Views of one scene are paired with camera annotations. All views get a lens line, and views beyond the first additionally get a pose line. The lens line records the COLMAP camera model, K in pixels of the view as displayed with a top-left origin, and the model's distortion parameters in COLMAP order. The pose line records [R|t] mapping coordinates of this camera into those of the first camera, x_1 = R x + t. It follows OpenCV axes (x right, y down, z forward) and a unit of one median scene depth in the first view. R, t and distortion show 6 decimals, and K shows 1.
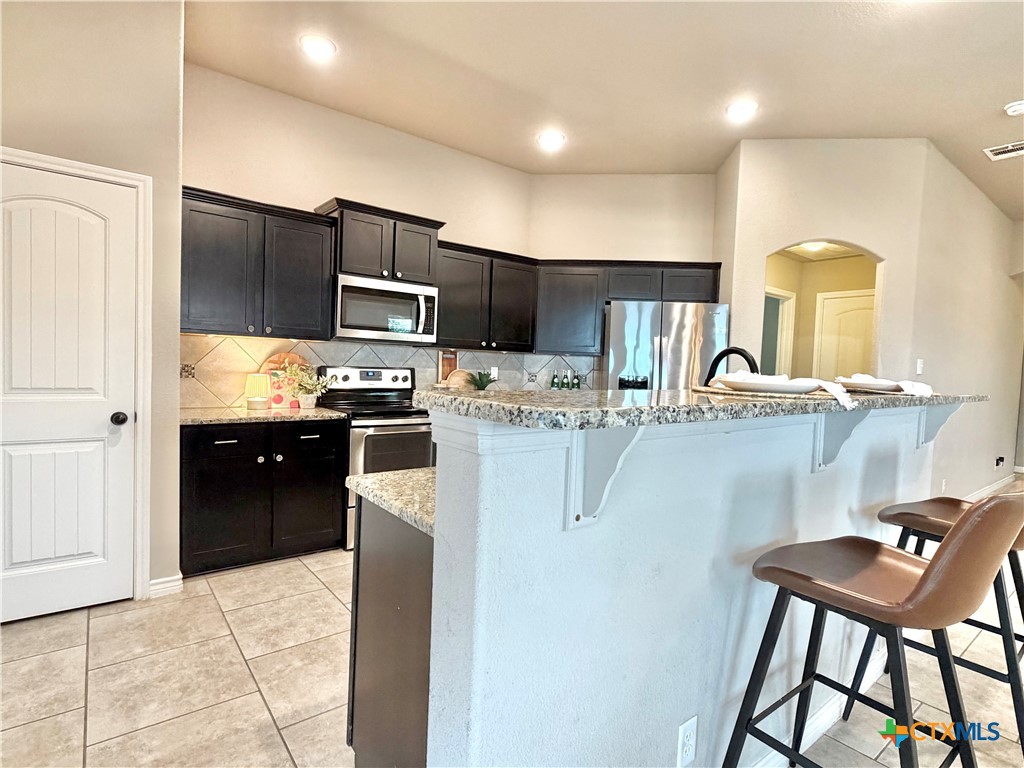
lens RADIAL K [[516.1, 0, 512.0], [0, 516.1, 384.0], [0, 0, 1]] dist [-0.012574, 0.000047]
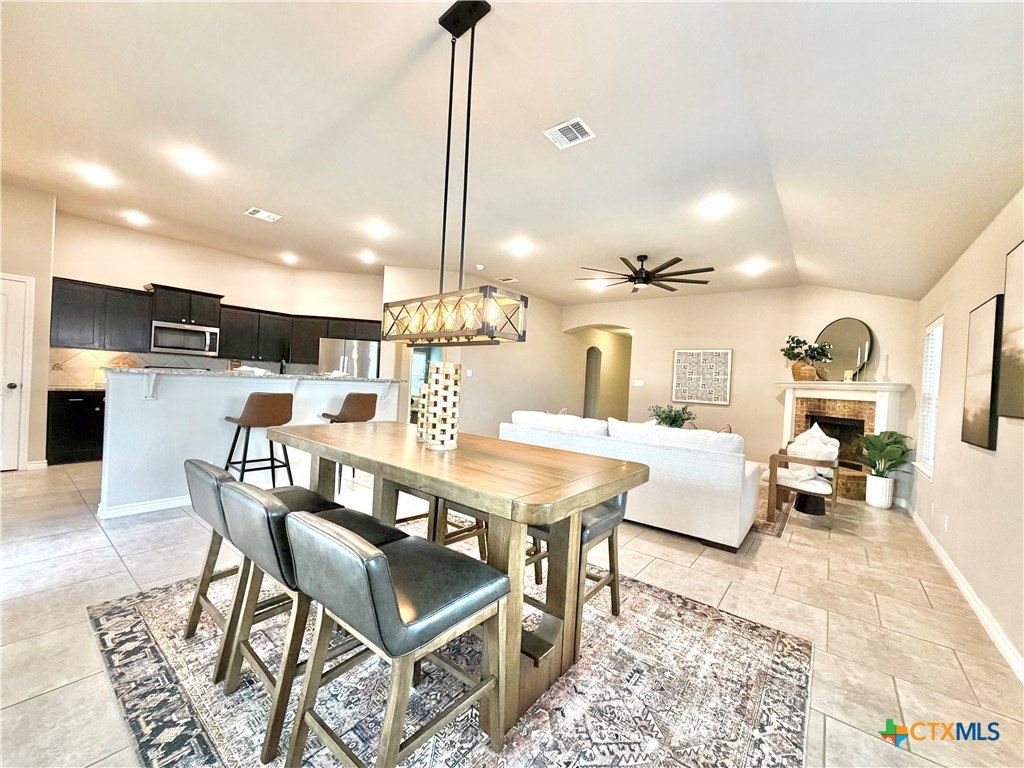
lens RADIAL K [[406.5, 0, 515.2], [0, 406.5, 384.1], [0, 0, 1]] dist [0.001375, 0.000170]
pose [[0.969092, 0.010829, 0.246463, 0.582308], [-0.005613, 0.999745, -0.021853, 0.055876], [-0.246637, 0.019795, 0.968906, -0.798795]]
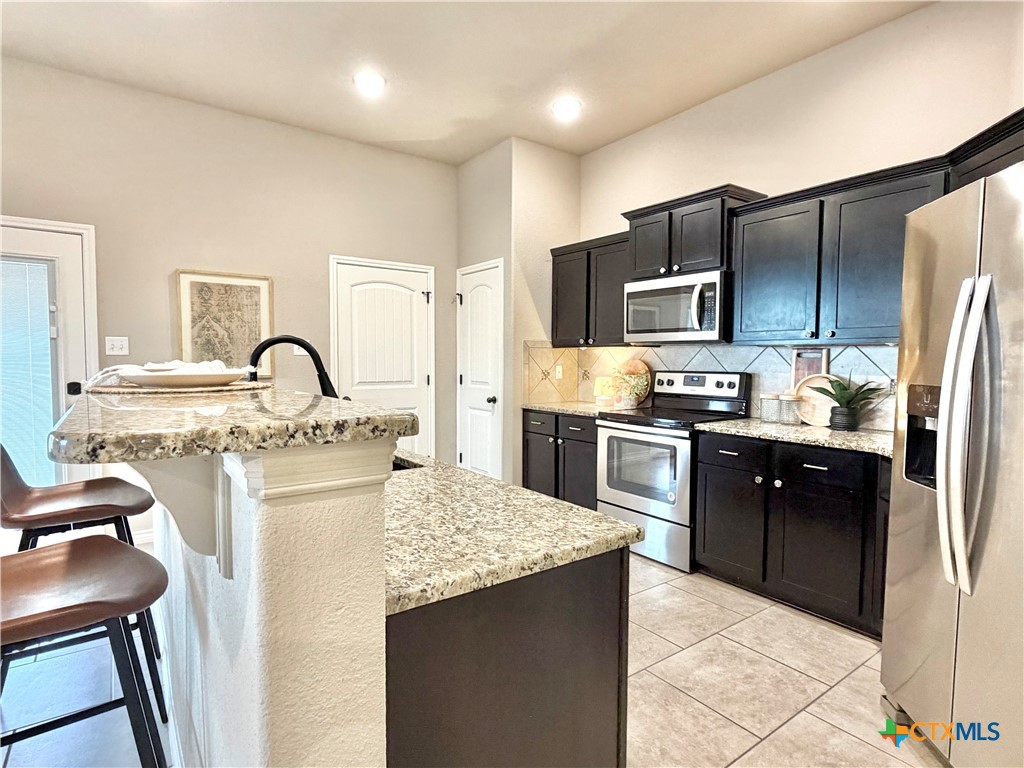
lens RADIAL K [[541.7, 0, 515.1], [0, 541.7, 386.5], [0, 0, 1]] dist [0.002996, 0.001478]
pose [[-0.027608, 0.013632, -0.999526, 0.711191], [-0.043613, 0.998938, 0.014828, -0.006547], [0.998667, 0.044001, -0.026984, 0.727679]]
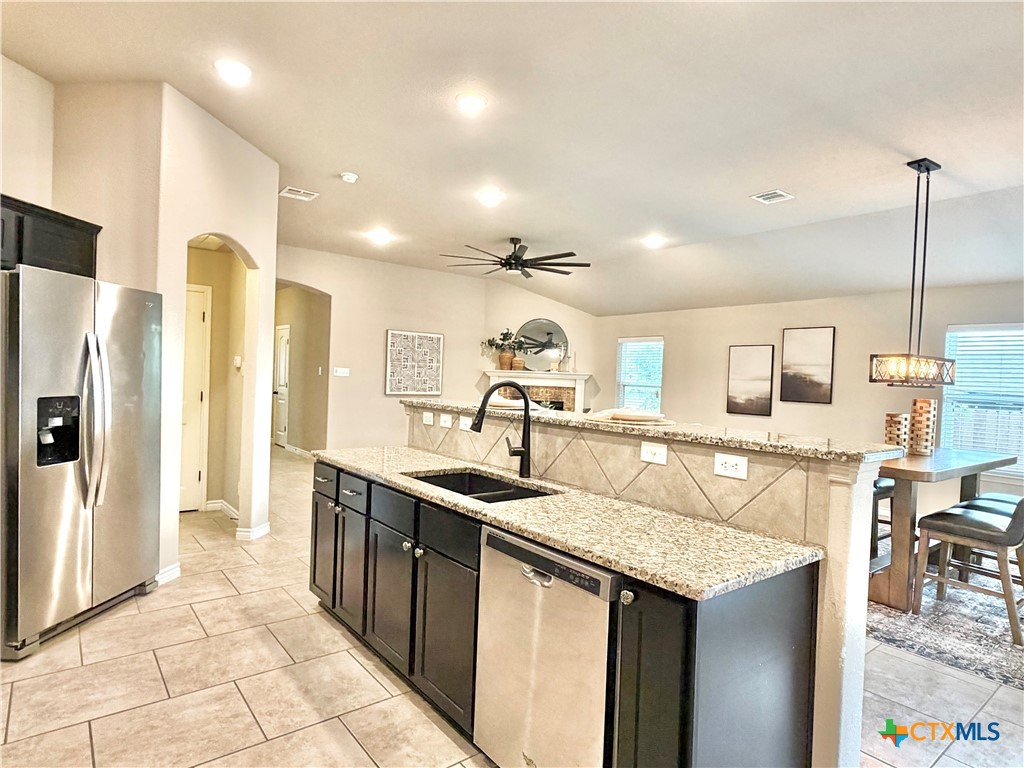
lens RADIAL K [[576.8, 0, 512.0], [0, 576.8, 384.0], [0, 0, 1]] dist [-0.000878, -0.000773]
pose [[-0.008664, -0.050839, 0.998669, -0.469072], [0.000110, 0.998707, 0.050841, -0.066927], [-0.999962, 0.000551, -0.008647, 0.504641]]
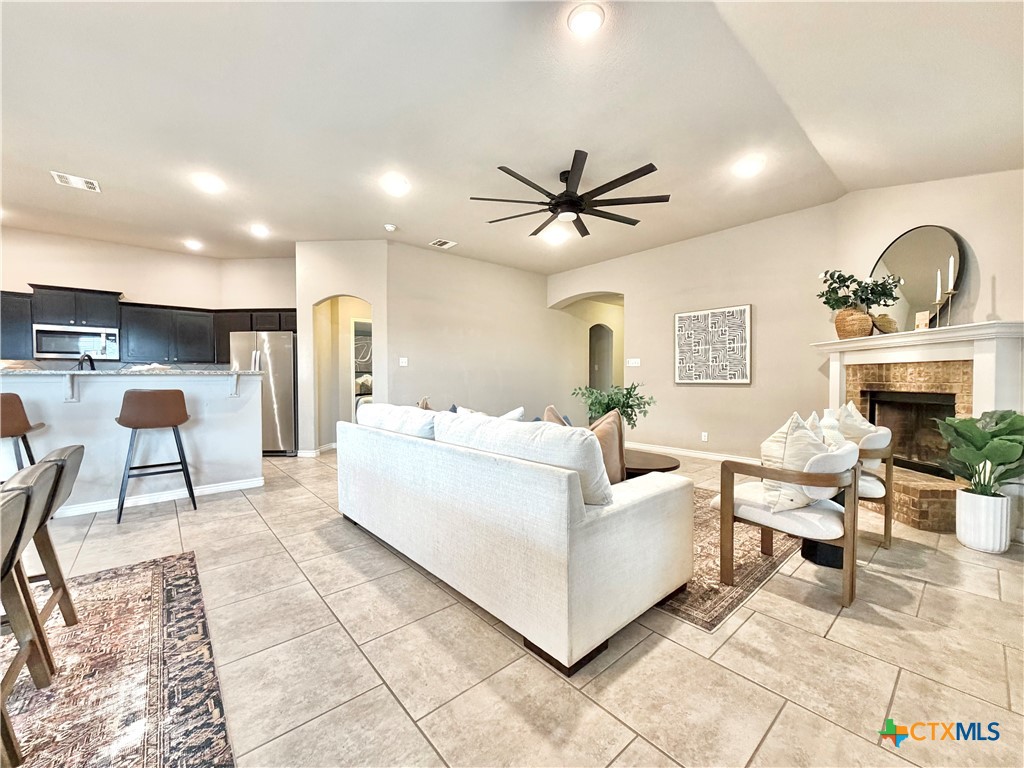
lens RADIAL K [[406.5, 0, 515.2], [0, 406.5, 384.1], [0, 0, 1]] dist [0.001375, 0.000170]
pose [[0.997181, -0.044525, 0.060388, 1.159465], [0.045782, 0.998759, -0.019601, 0.098956], [-0.059440, 0.022310, 0.997983, -0.501427]]
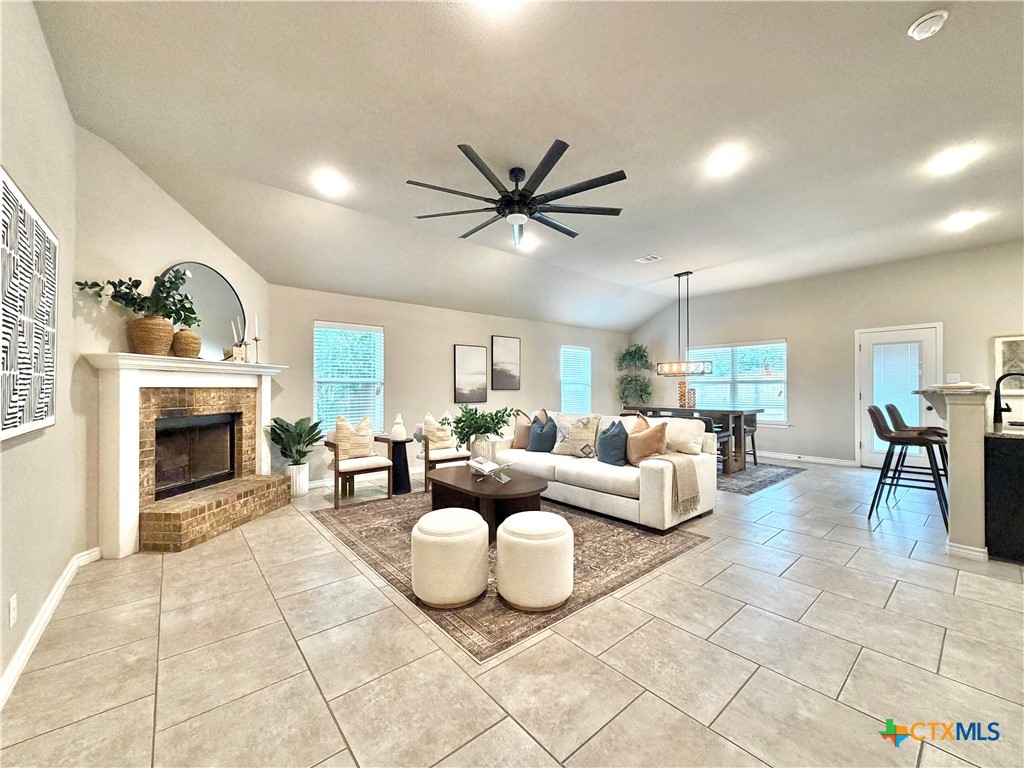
lens RADIAL K [[406.5, 0, 515.2], [0, 406.5, 384.1], [0, 0, 1]] dist [0.001375, 0.000170]
pose [[-0.998368, -0.037112, -0.043404, 1.395421], [-0.038294, 0.998909, 0.026731, 0.009431], [0.042365, 0.028349, -0.998700, 1.380359]]
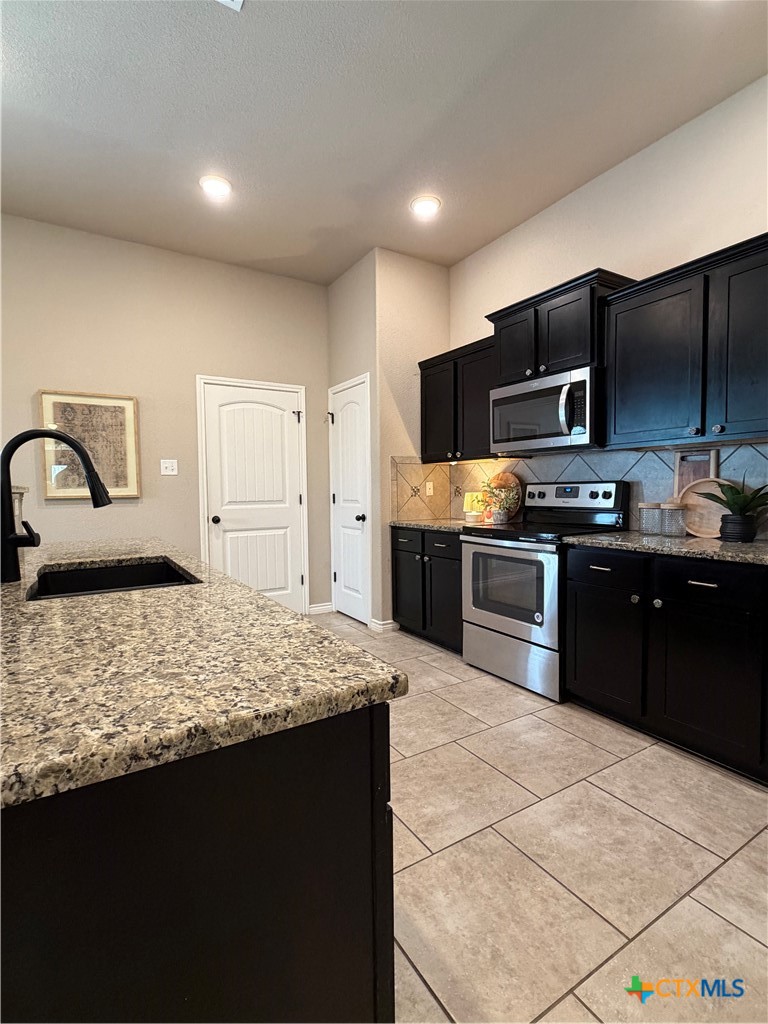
lens RADIAL K [[492.0, 0, 384.0], [0, 492.0, 512.0], [0, 0, 1]] dist [0.001691, -0.000825]
pose [[-0.104846, 0.009940, -0.994439, 0.574654], [-0.029250, 0.999487, 0.013074, 0.015174], [0.994058, 0.030458, -0.104502, 0.806947]]
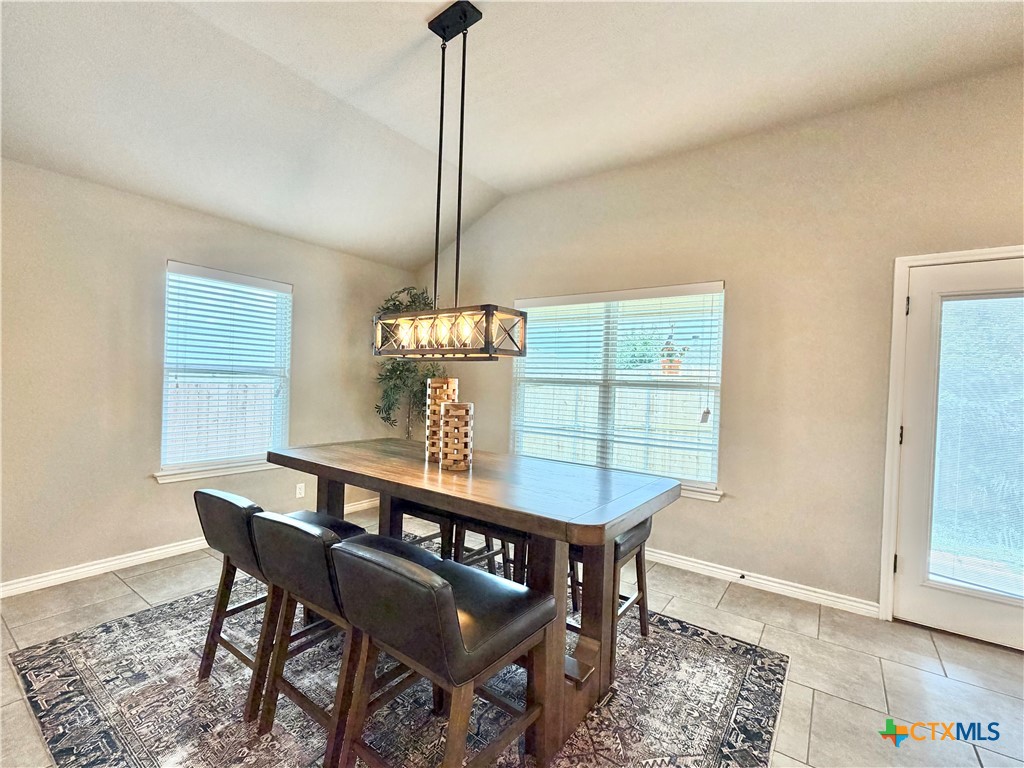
lens RADIAL K [[456.7, 0, 512.0], [0, 456.7, 384.0], [0, 0, 1]] dist [-0.000129, -0.000106]
pose [[-0.954514, -0.069060, -0.290057, 0.708957], [-0.081620, 0.996168, 0.031415, 0.000234], [0.286776, 0.053661, -0.956494, 0.302348]]
